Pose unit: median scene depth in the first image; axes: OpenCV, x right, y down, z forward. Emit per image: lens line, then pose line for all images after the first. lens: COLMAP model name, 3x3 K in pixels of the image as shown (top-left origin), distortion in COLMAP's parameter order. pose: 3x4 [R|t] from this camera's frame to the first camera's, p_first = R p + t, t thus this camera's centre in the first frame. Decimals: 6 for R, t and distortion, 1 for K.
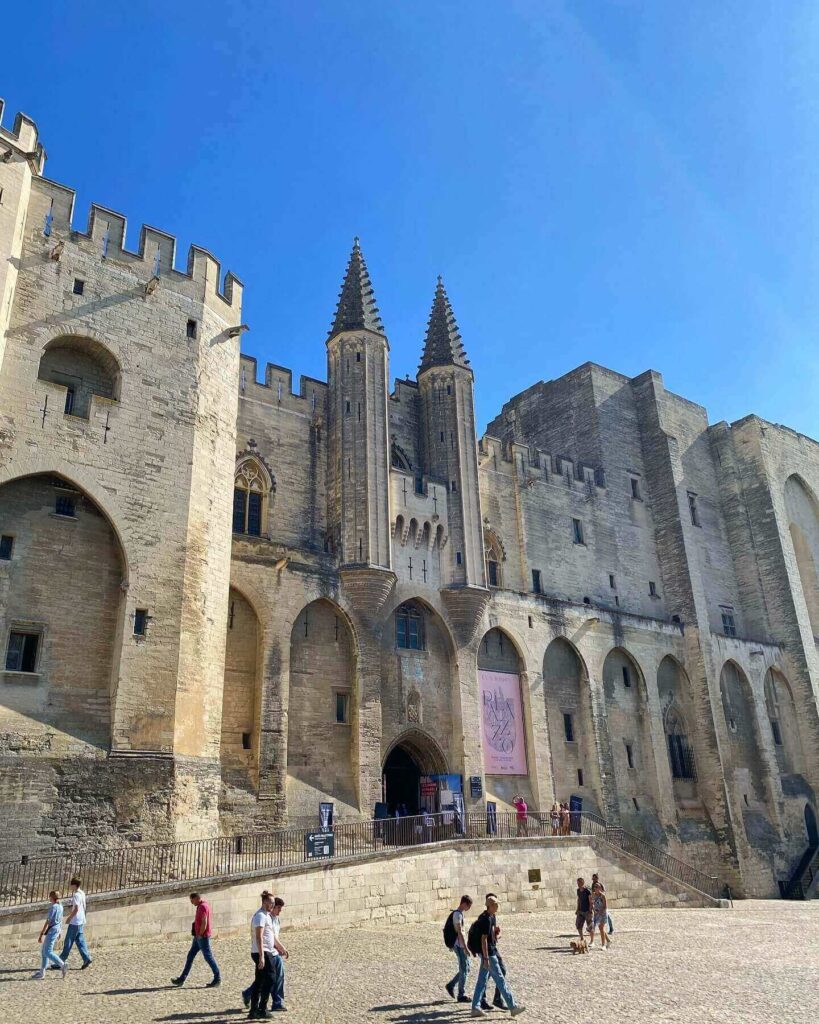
lens RADIAL K [[831.4, 0, 408.1], [0, 831.4, 495.2], [0, 0, 1]] dist [0.081588, -0.148606]
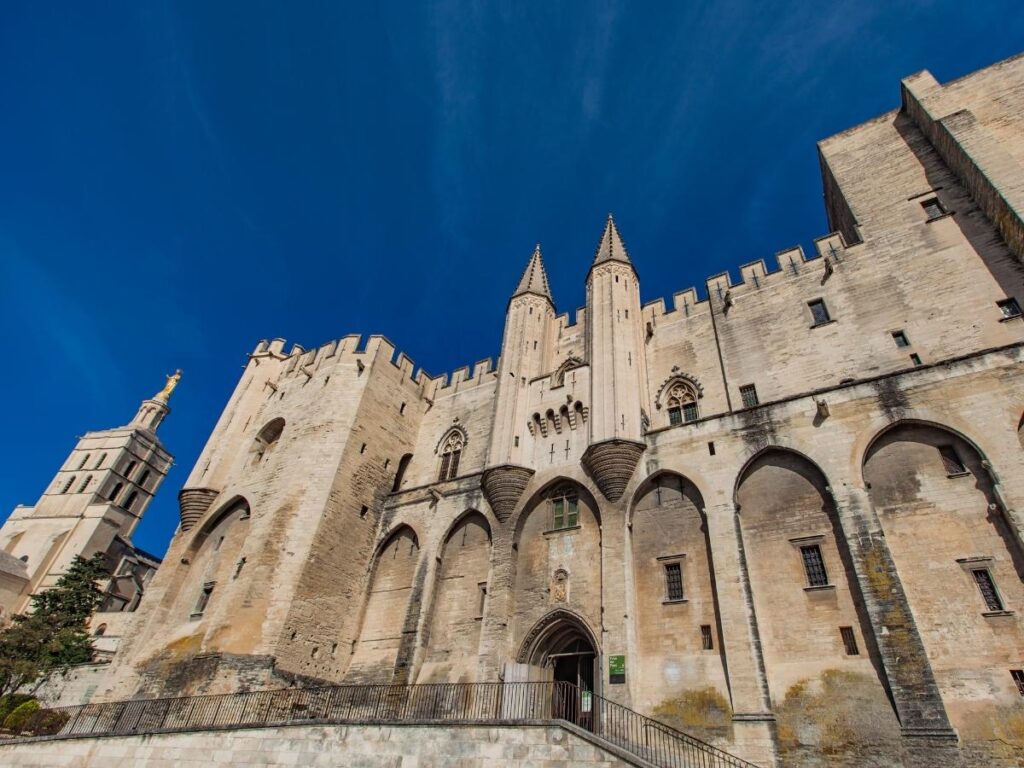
lens RADIAL K [[532.9, 0, 557.7], [0, 532.9, 374.9], [0, 0, 1]] dist [0.002049, -0.000089]
pose [[0.408186, -0.528594, -0.744293, 0.528813], [0.295027, 0.847940, -0.440405, 0.286489], [0.863911, -0.039819, 0.502067, 0.638560]]
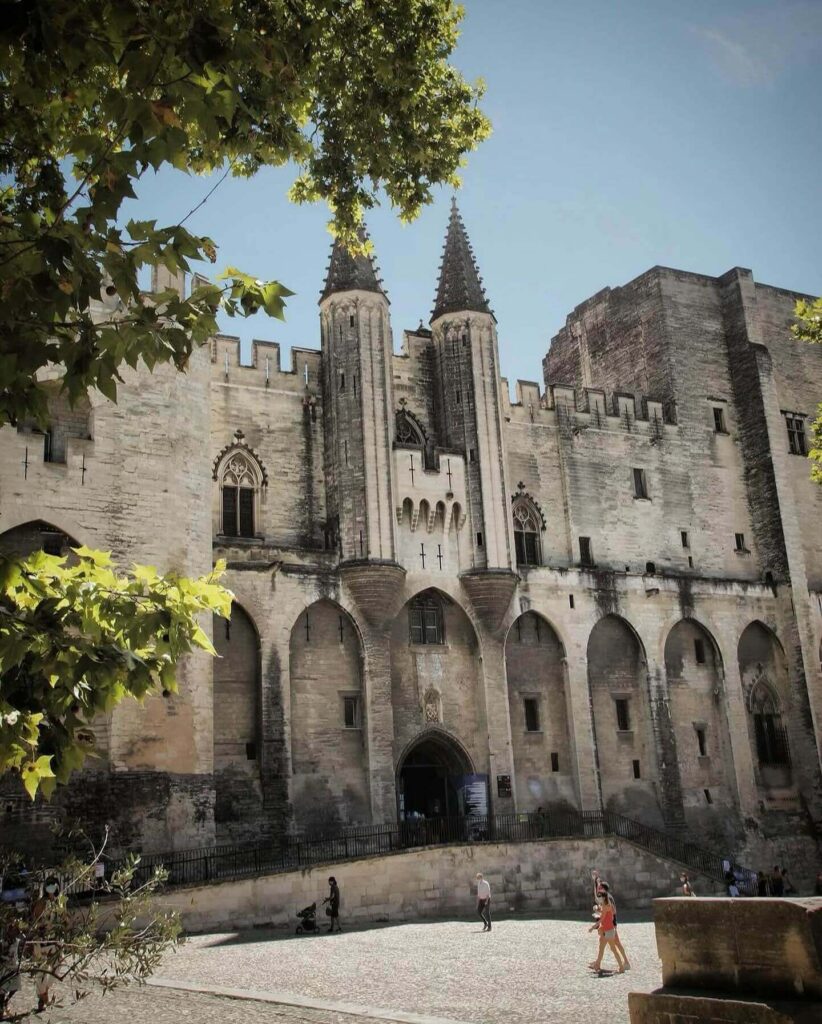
lens RADIAL K [[1240.3, 0, 417.6], [0, 1240.3, 410.5], [0, 0, 1]] dist [-0.026848, 0.000000]
pose [[0.990903, -0.066604, -0.116937, 0.157654], [0.073073, 0.995974, 0.051931, -0.133071], [0.113007, -0.060004, 0.991781, -0.316435]]
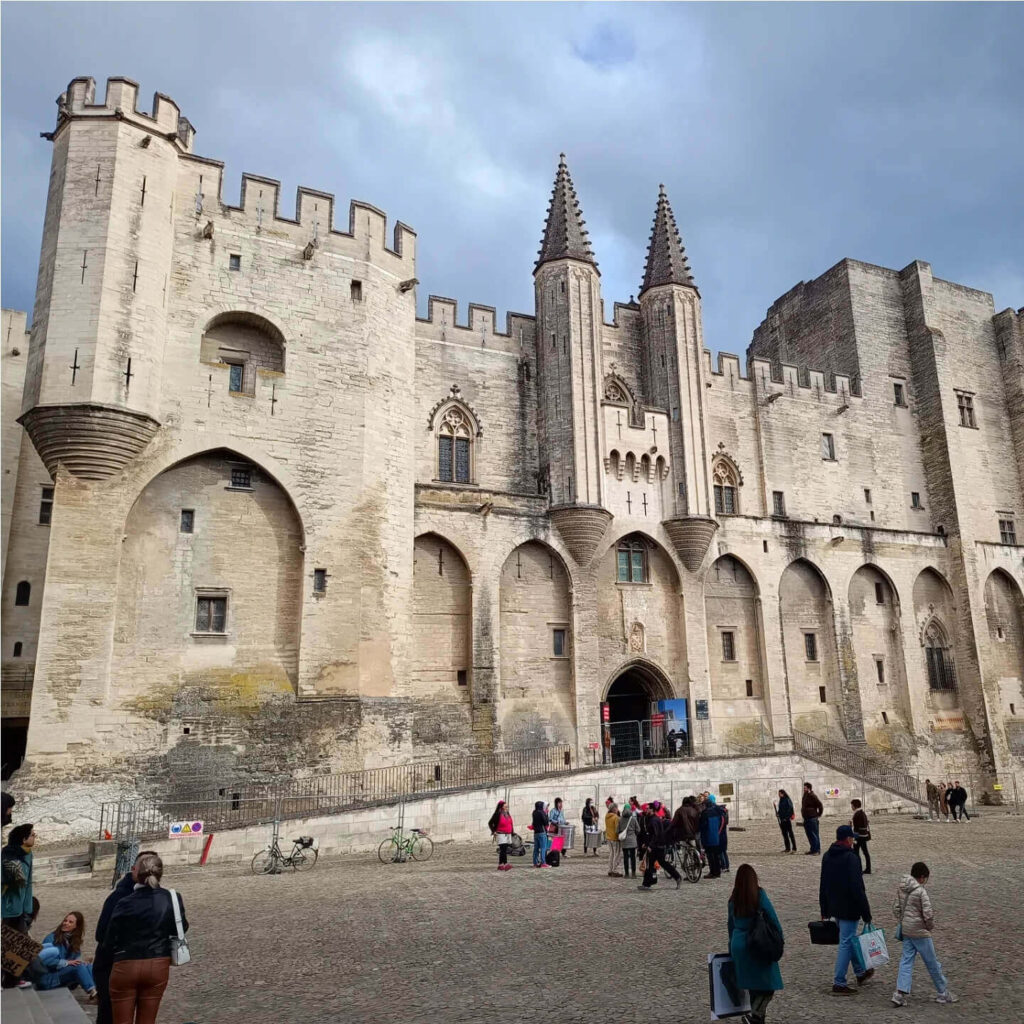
lens RADIAL K [[925.0, 0, 692.8], [0, 925.0, 516.4], [0, 0, 1]] dist [0.033994, -0.030779]
pose [[0.993478, -0.060752, -0.096492, 0.175485], [0.073198, 0.988653, 0.131176, -0.033312], [0.087428, -0.137383, 0.986652, -0.082929]]
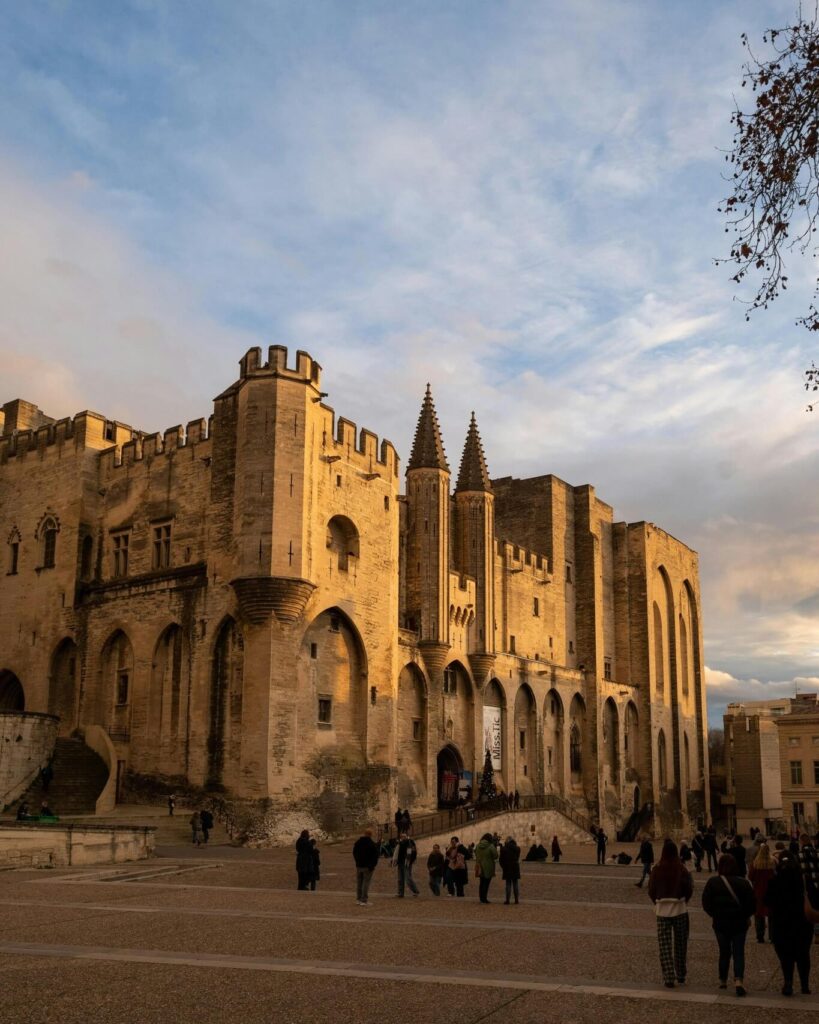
lens RADIAL K [[915.9, 0, 552.8], [0, 915.9, 639.7], [0, 0, 1]] dist [0.001493, 0.002885]
pose [[0.912731, 0.083358, 0.399966, -0.469138], [-0.168912, 0.968372, 0.183642, -0.233486], [-0.372008, -0.235175, 0.897944, -0.520893]]
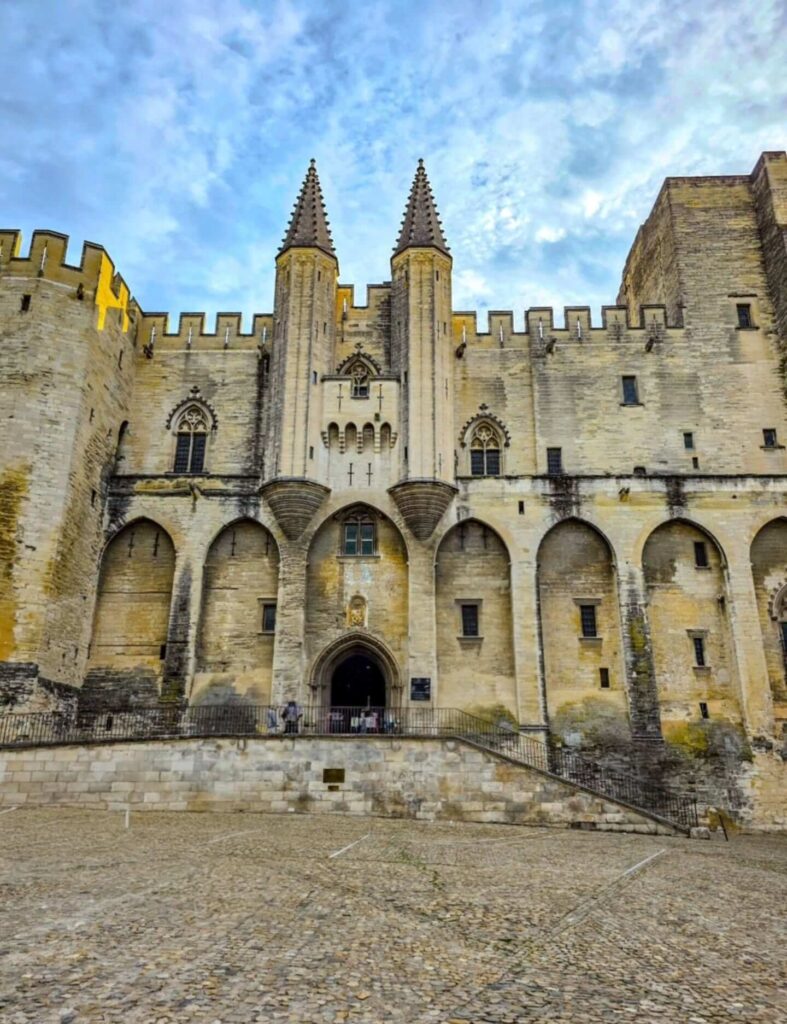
lens RADIAL K [[742.7, 0, 403.9], [0, 742.7, 526.4], [0, 0, 1]] dist [0.075360, -0.066518]
pose [[0.791258, -0.164947, -0.588815, 0.521901], [0.206031, 0.978542, 0.002744, 0.150167], [0.575728, -0.123485, 0.808263, 0.313648]]
